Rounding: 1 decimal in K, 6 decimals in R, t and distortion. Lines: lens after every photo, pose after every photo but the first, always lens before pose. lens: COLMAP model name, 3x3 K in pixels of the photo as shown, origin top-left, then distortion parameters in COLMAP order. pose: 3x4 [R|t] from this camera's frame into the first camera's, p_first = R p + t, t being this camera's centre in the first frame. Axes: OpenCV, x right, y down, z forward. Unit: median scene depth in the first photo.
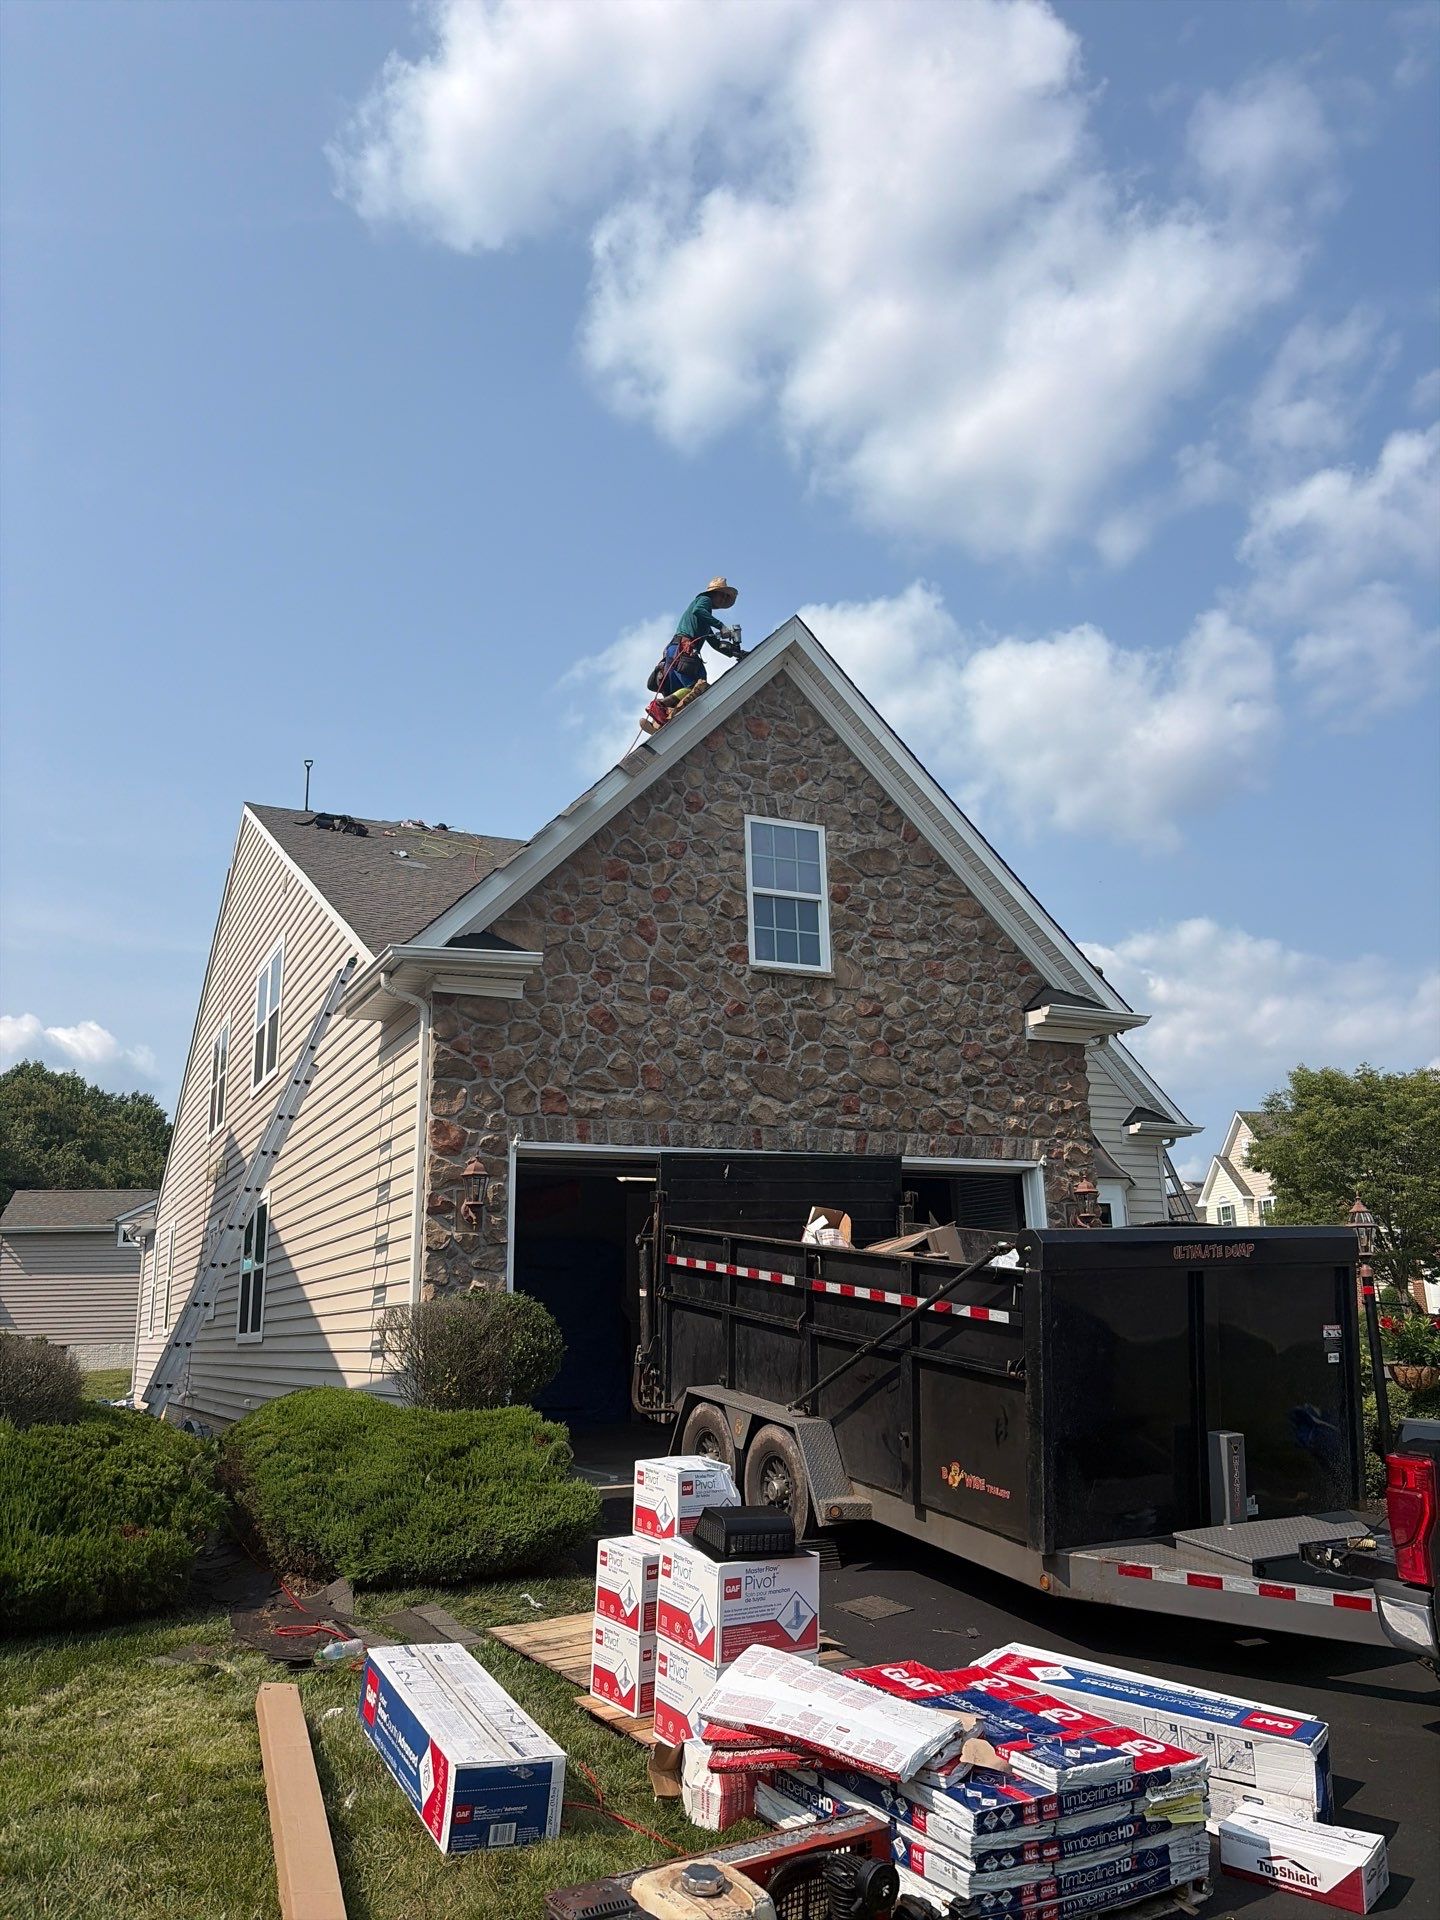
lens RADIAL K [[1465.9, 0, 717.3], [0, 1465.9, 964.4], [0, 0, 1]] dist [0.084042, -0.077250]
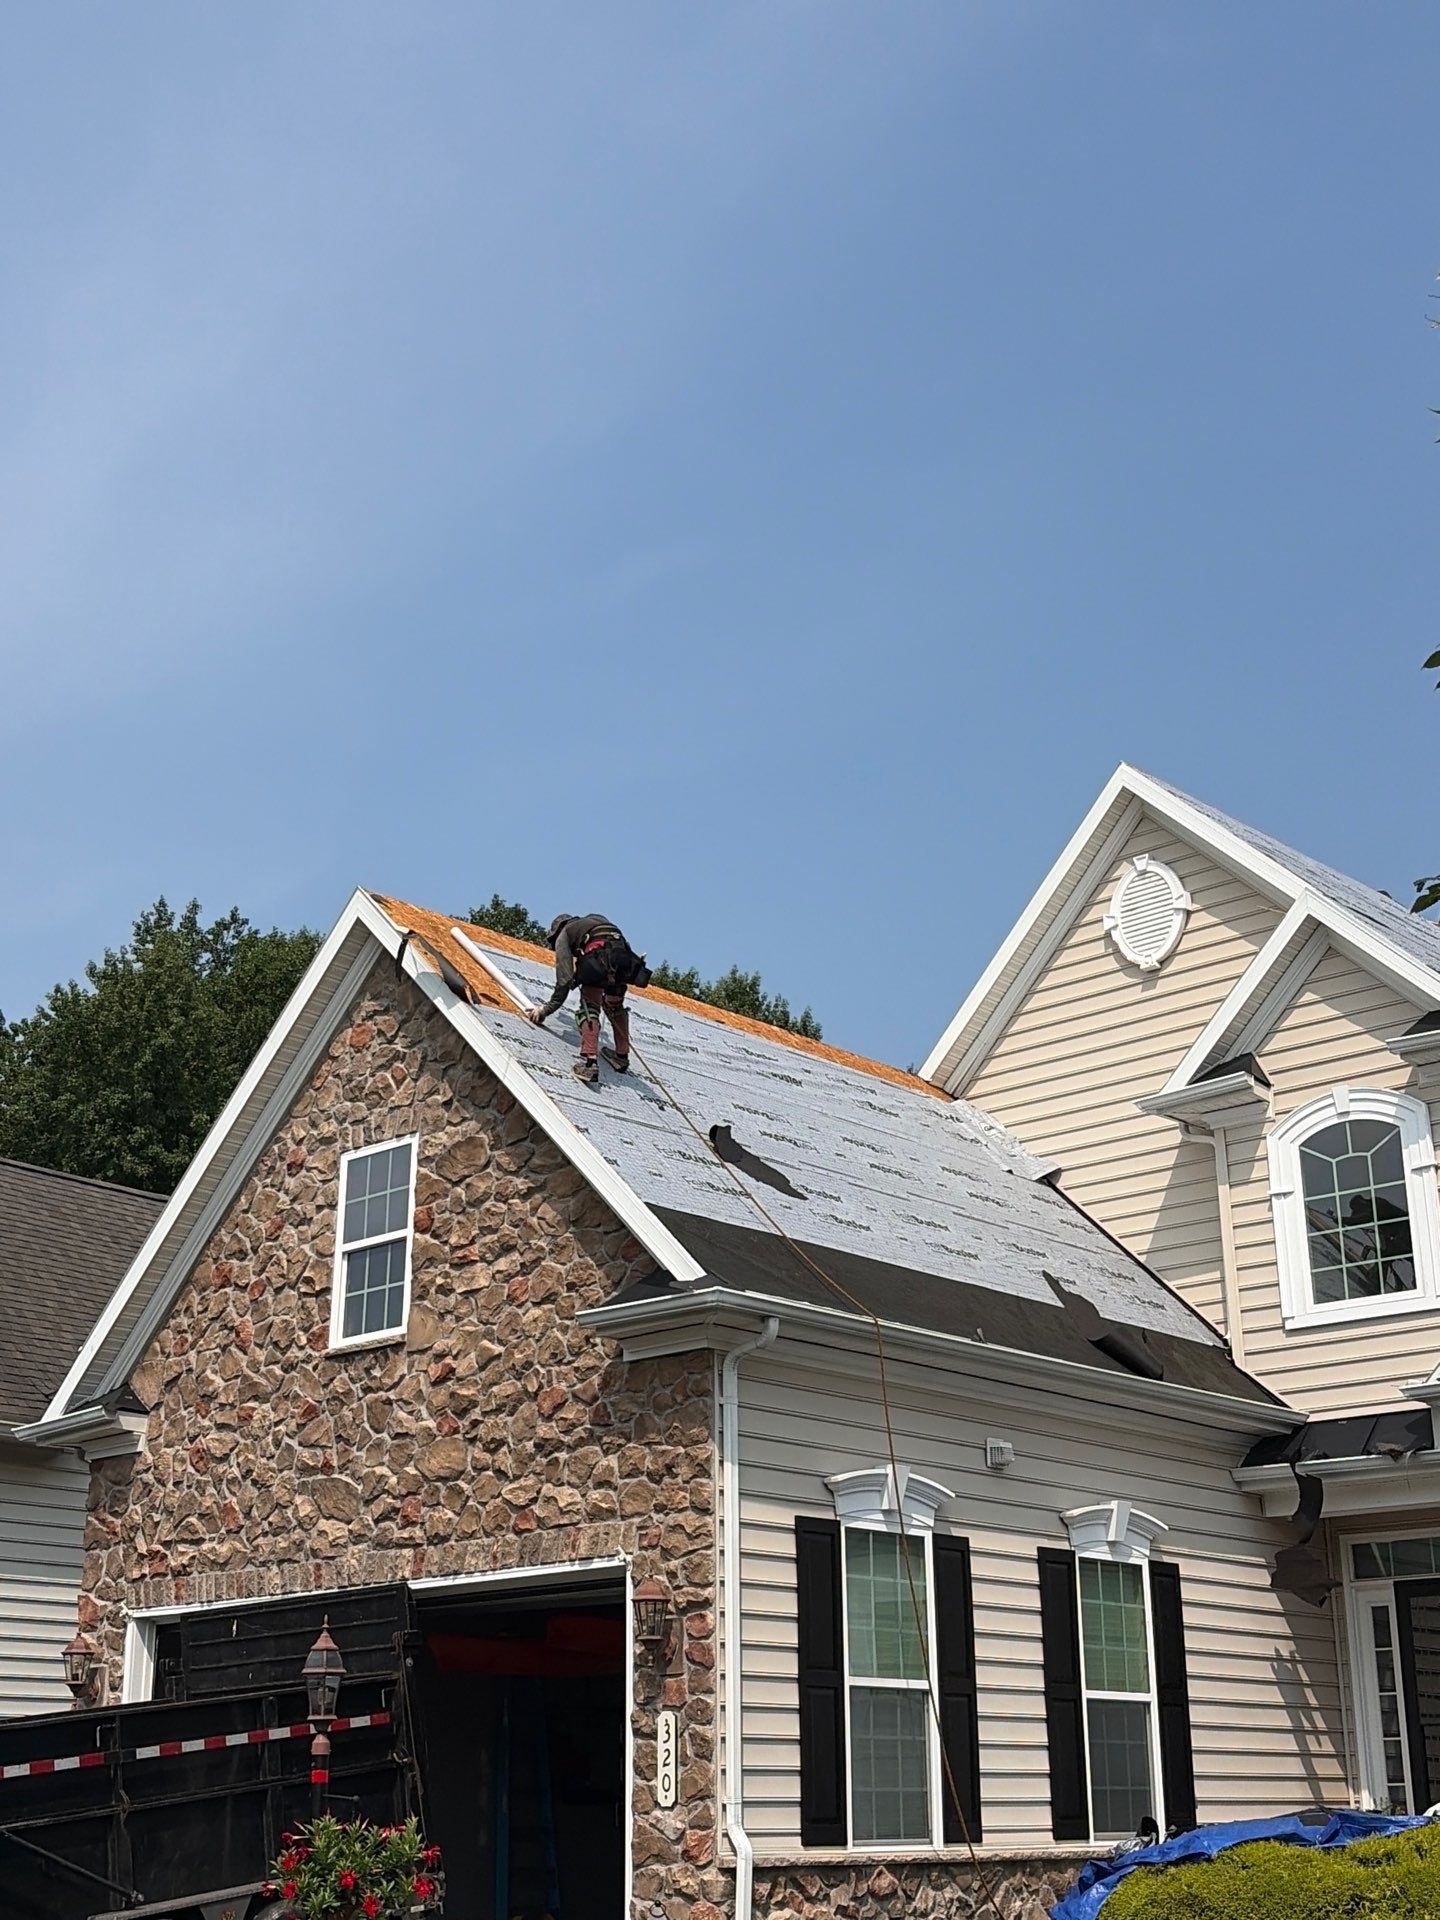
lens RADIAL K [[2440.4, 0, 725.0], [0, 2440.4, 942.9], [0, 0, 1]] dist [0.042030, 0.000000]
pose [[0.376829, -0.299161, -0.876643, 1.321885], [0.228664, 0.947163, -0.224934, 0.137746], [0.897615, -0.115695, 0.425326, 0.648119]]
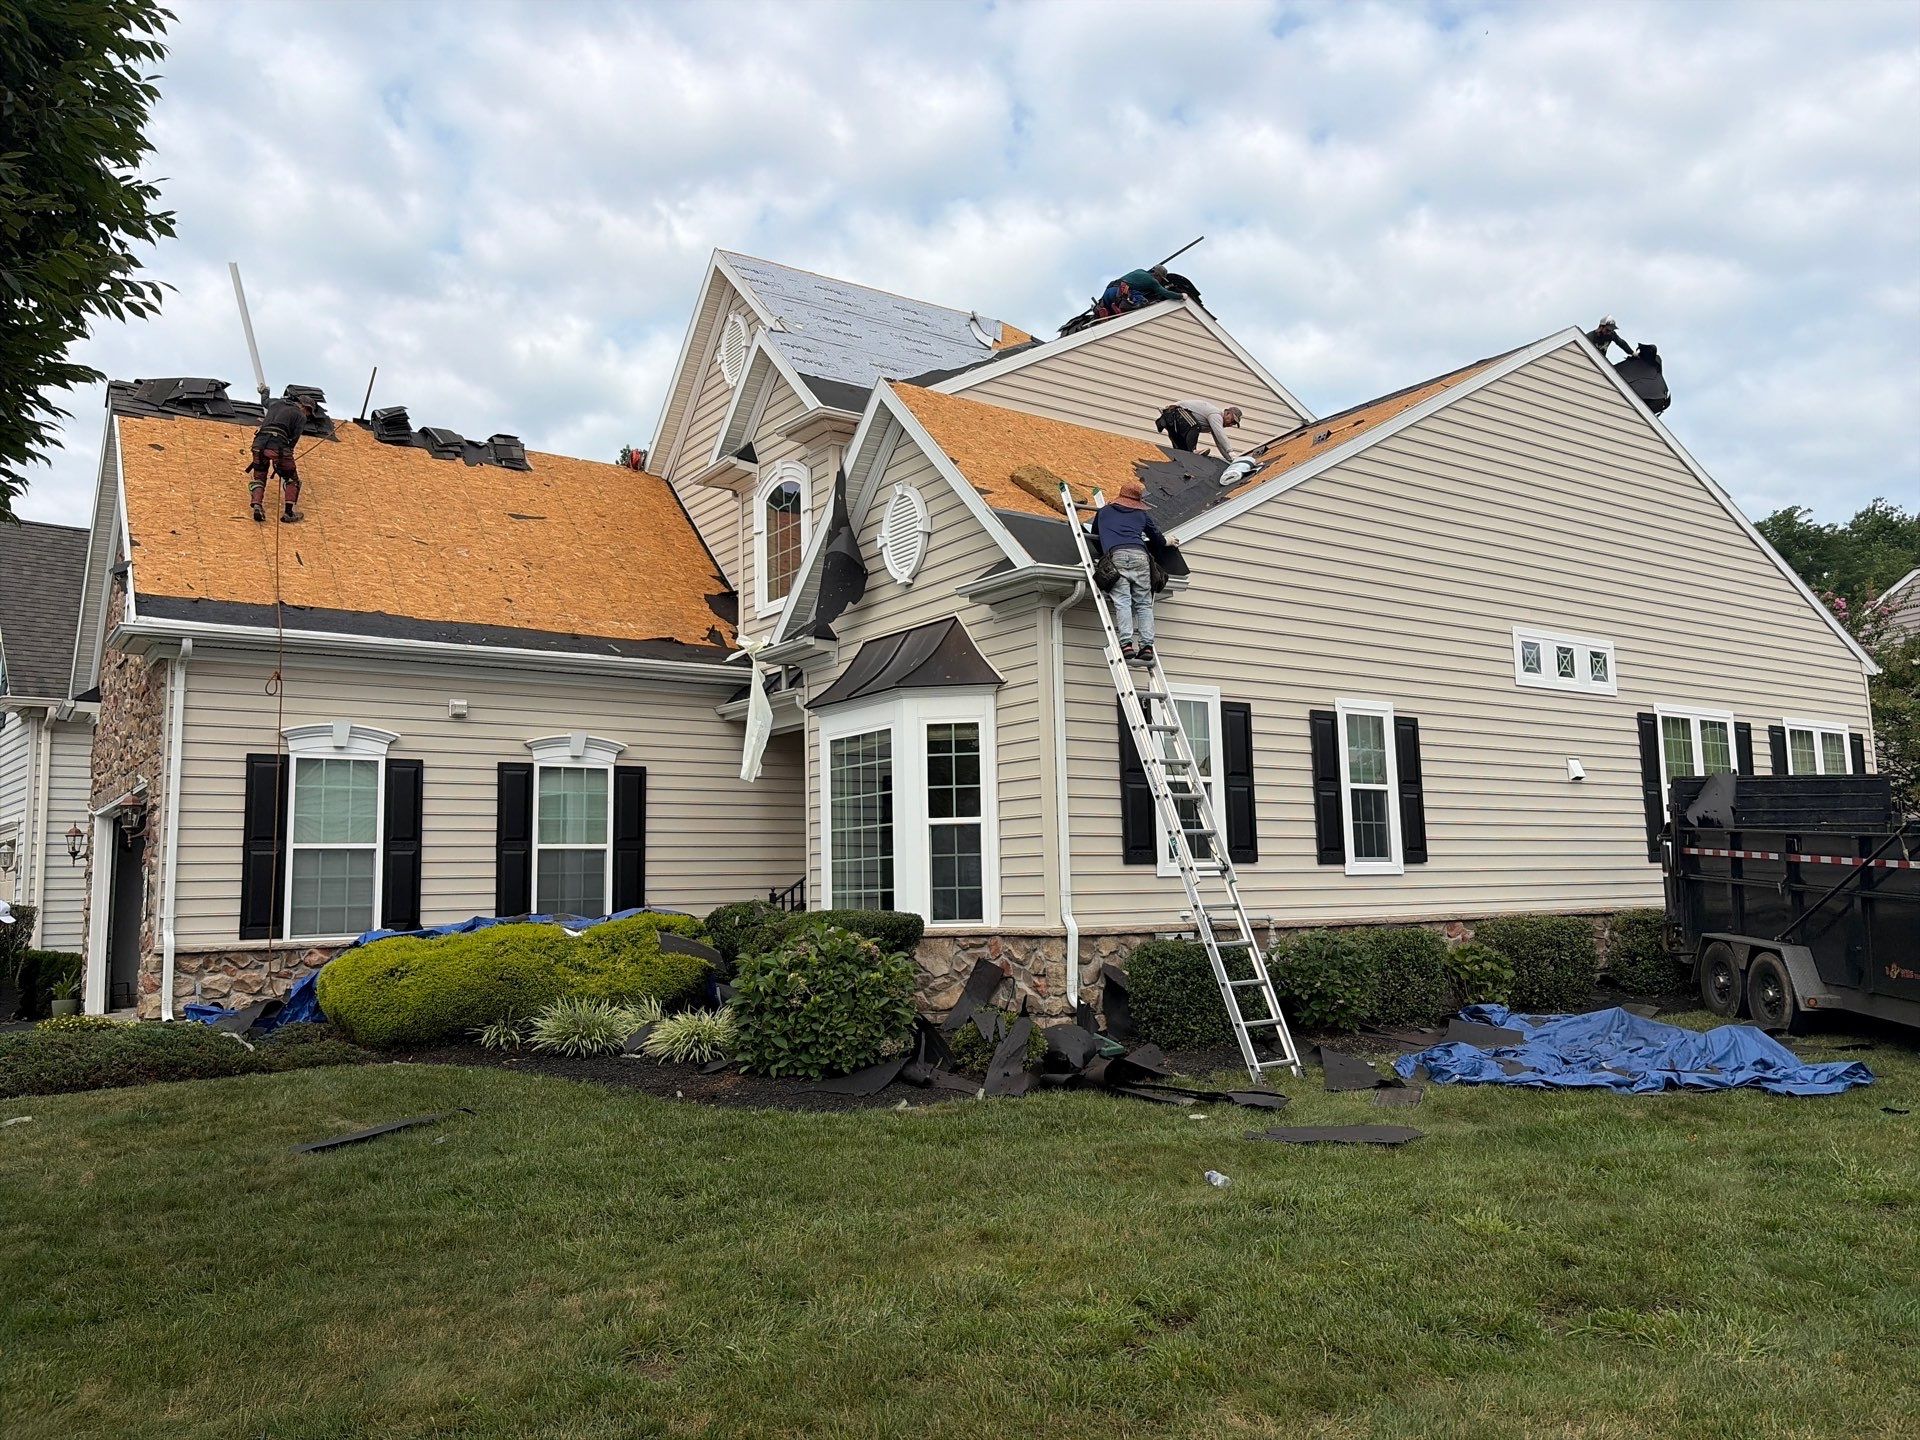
lens RADIAL K [[1465.9, 0, 934.4], [0, 1465.9, 723.2], [0, 0, 1]] dist [0.084042, -0.077250]
pose [[0.167420, -0.104543, -0.980327, 1.478192], [0.260086, 0.963820, -0.058365, 0.326300], [0.950960, -0.245198, 0.188553, 1.430091]]
